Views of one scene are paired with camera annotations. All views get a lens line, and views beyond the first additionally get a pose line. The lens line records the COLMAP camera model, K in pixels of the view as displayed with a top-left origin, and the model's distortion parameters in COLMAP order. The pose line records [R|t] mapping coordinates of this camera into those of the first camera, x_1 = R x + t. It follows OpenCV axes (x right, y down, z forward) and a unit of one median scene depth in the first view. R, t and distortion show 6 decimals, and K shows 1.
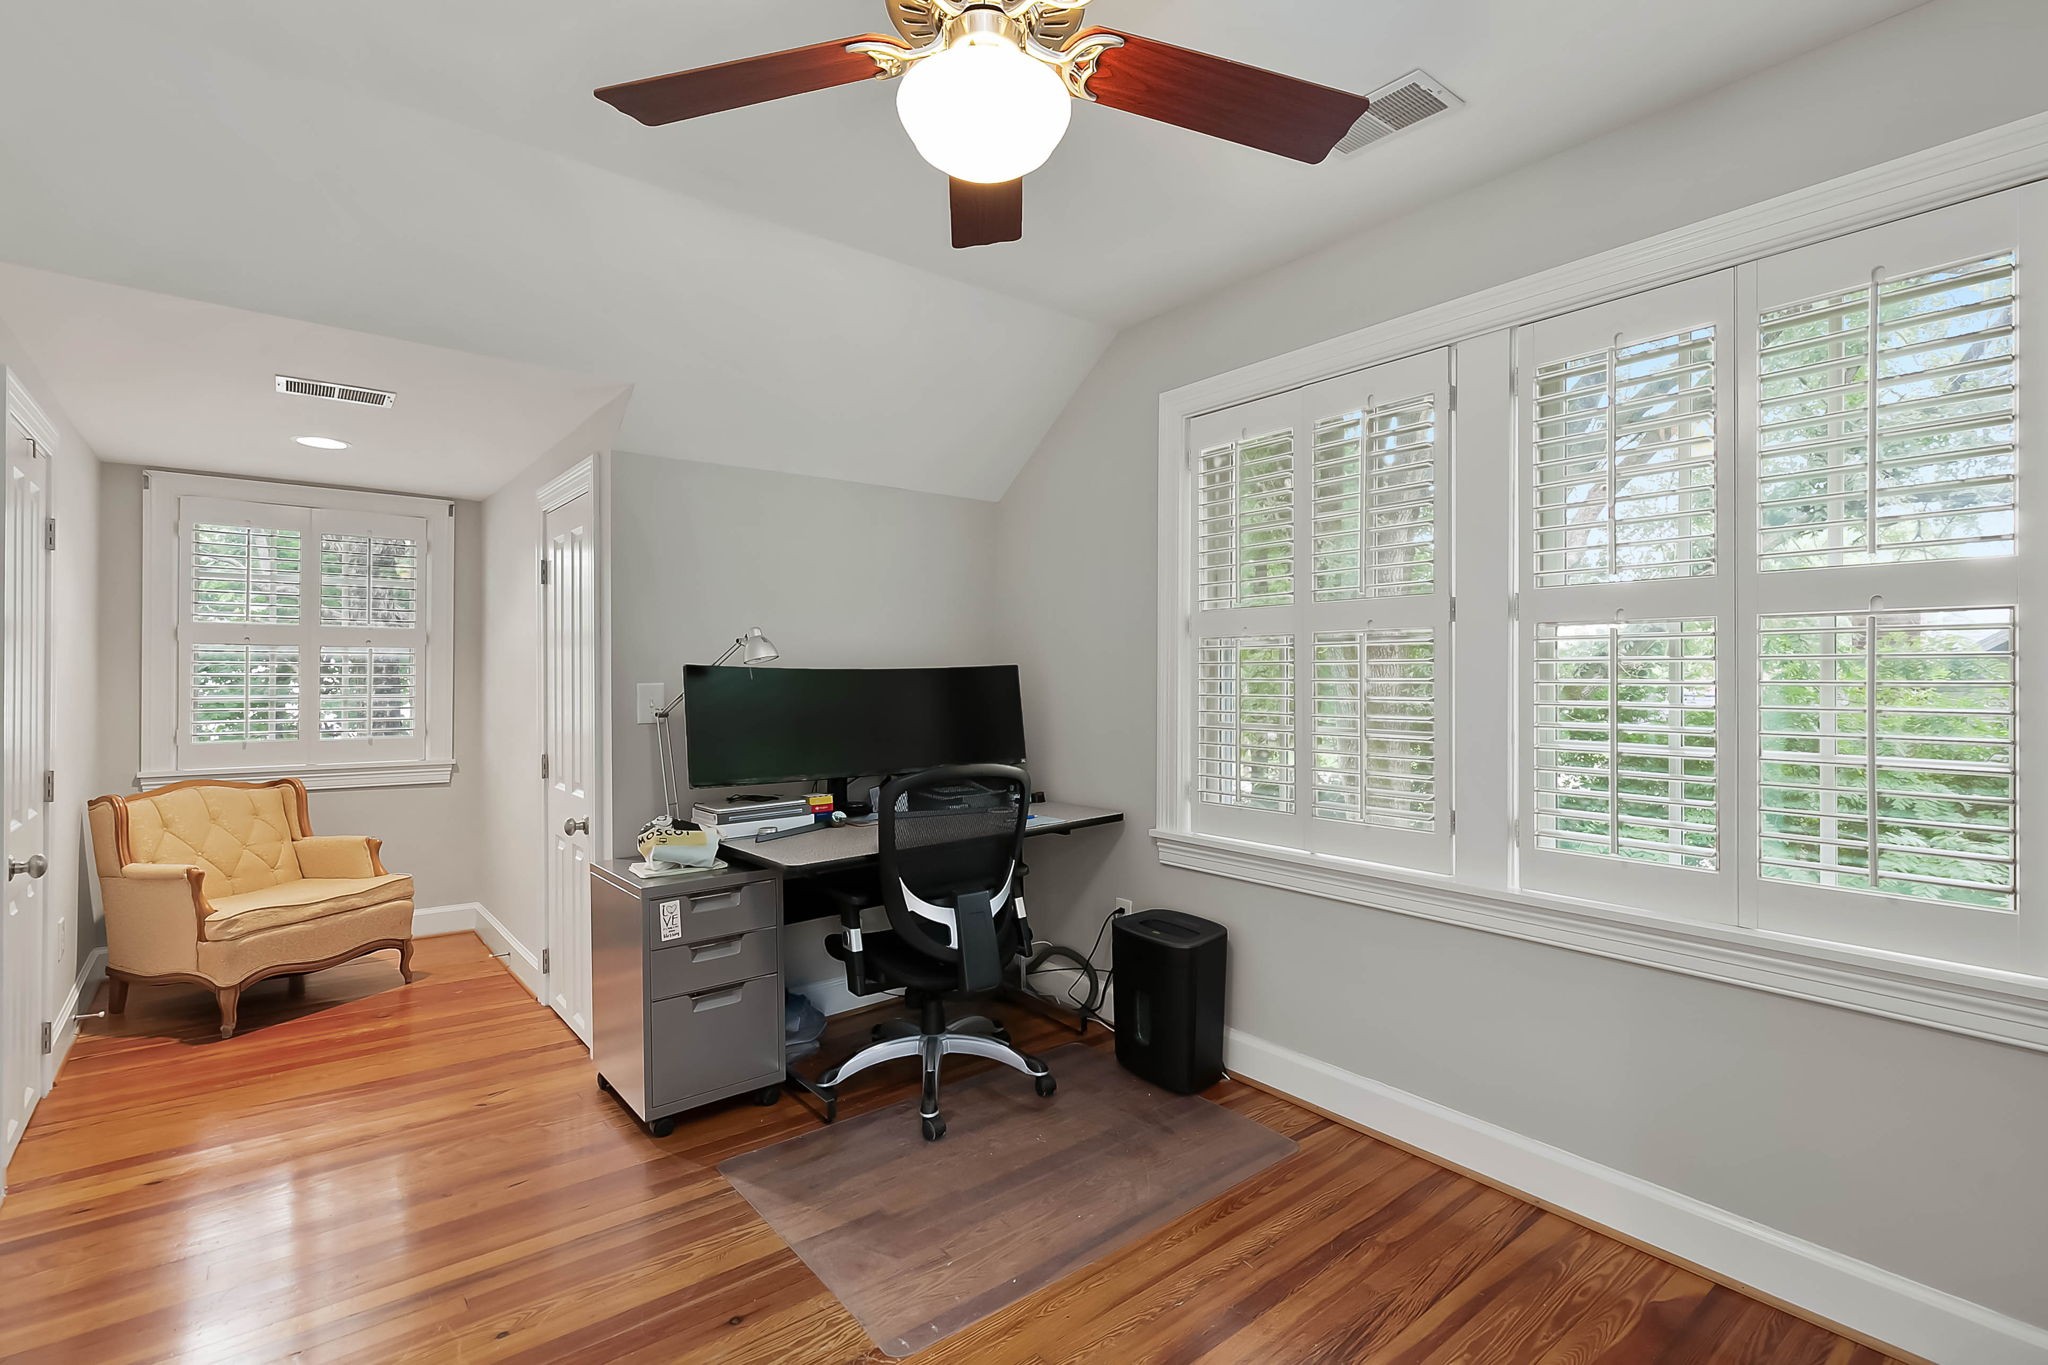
lens RADIAL K [[946.7, 0, 1012.3], [0, 946.7, 679.7], [0, 0, 1]] dist [0.006046, -0.000096]
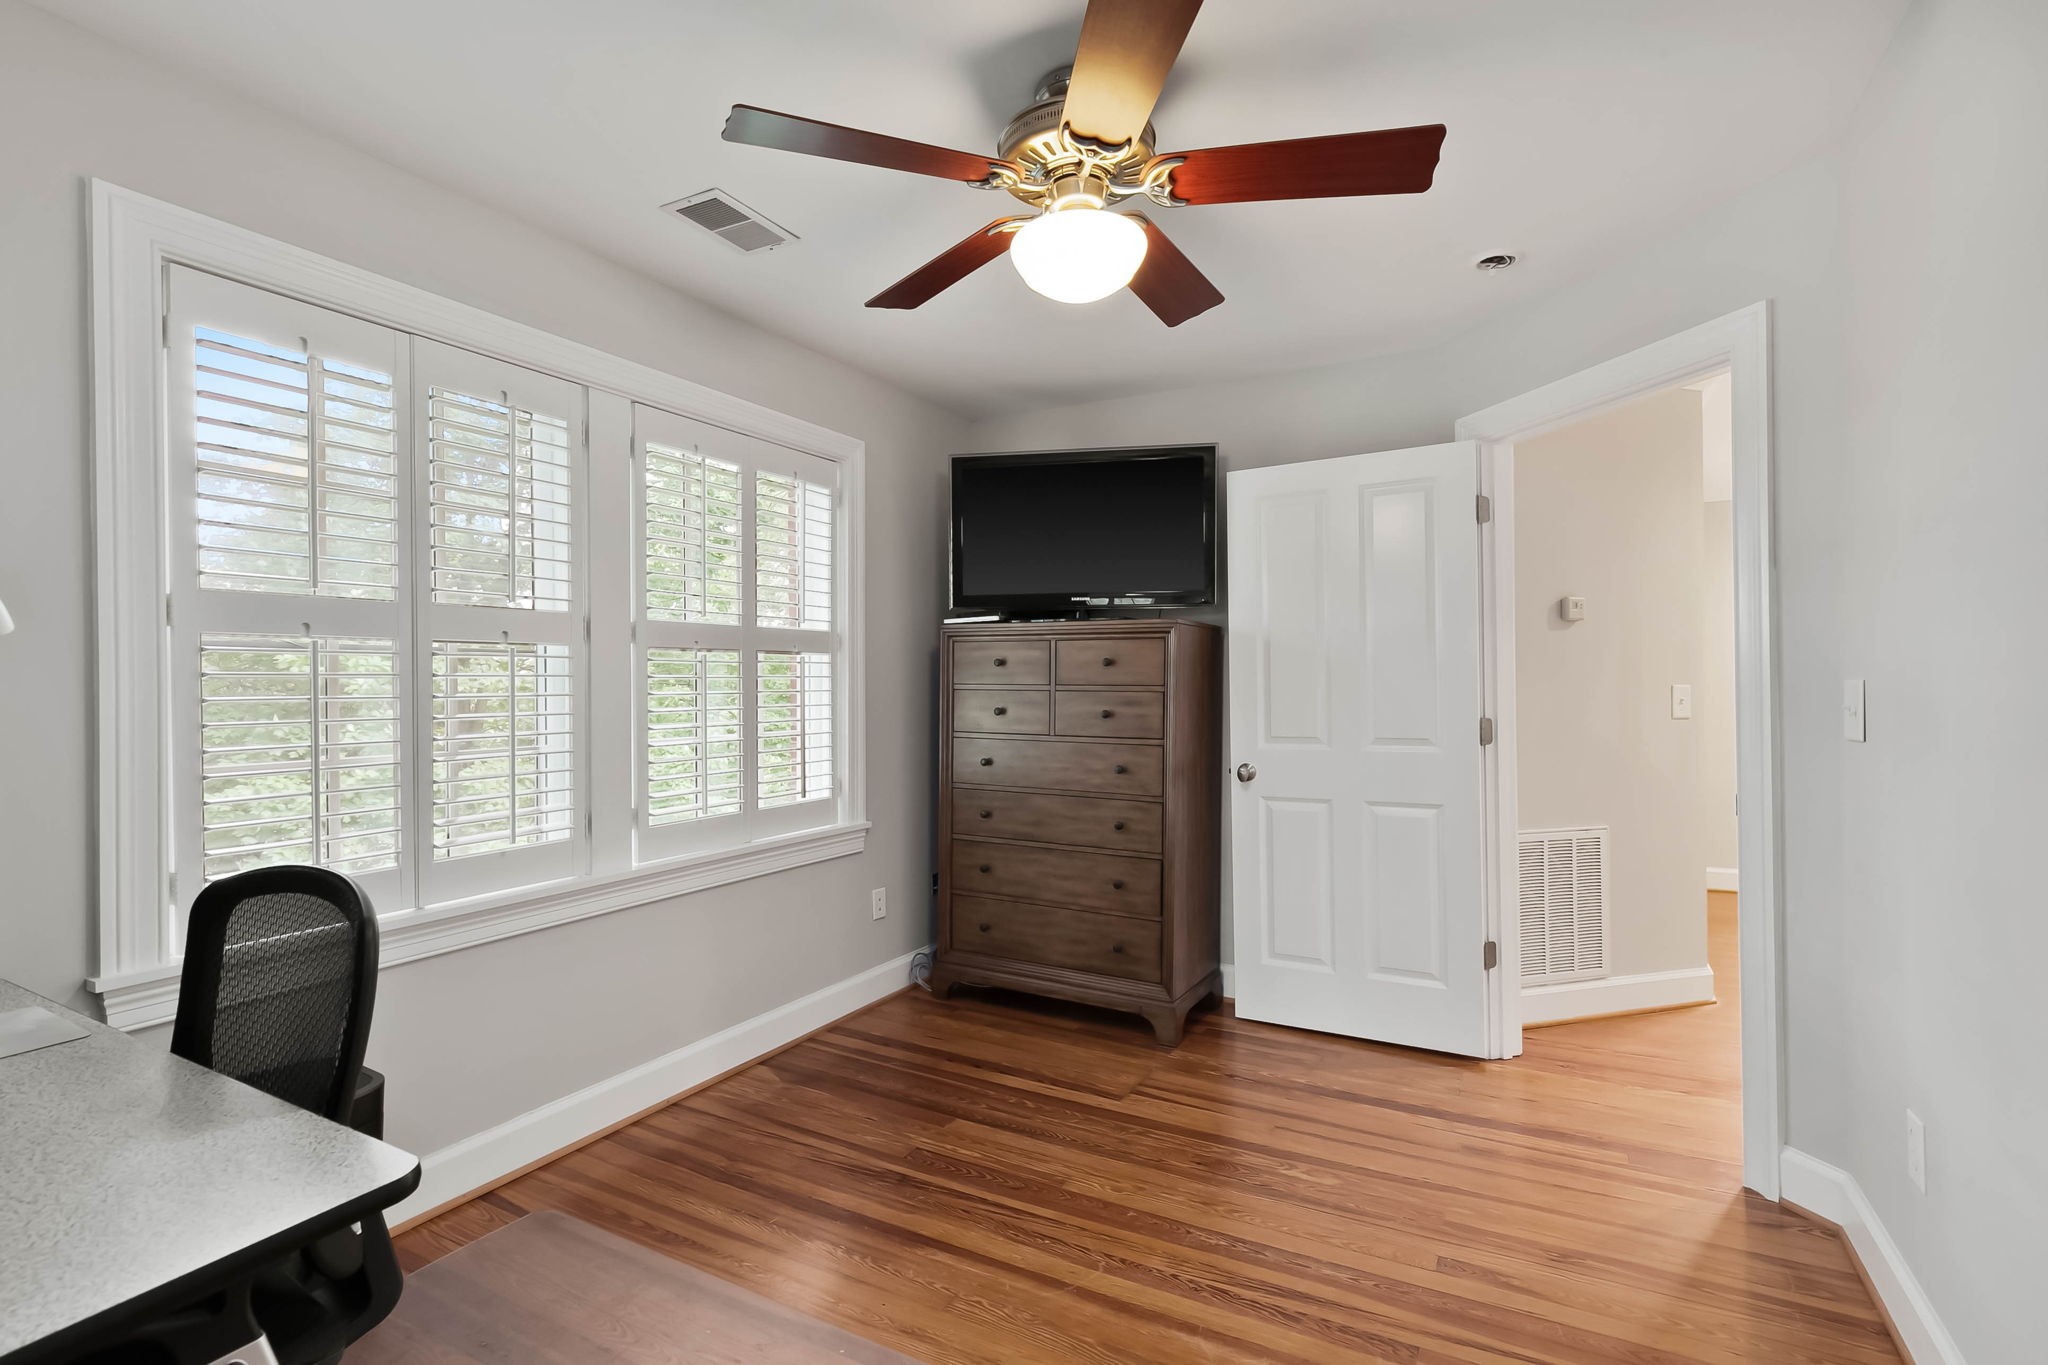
lens RADIAL K [[946.7, 0, 1015.6], [0, 946.7, 681.5], [0, 0, 1]] dist [0.006046, -0.000096]
pose [[-0.385558, 0.004115, 0.922674, -0.828815], [0.005649, 0.999982, -0.002100, -0.012089], [-0.922666, 0.004403, -0.385574, 1.082350]]
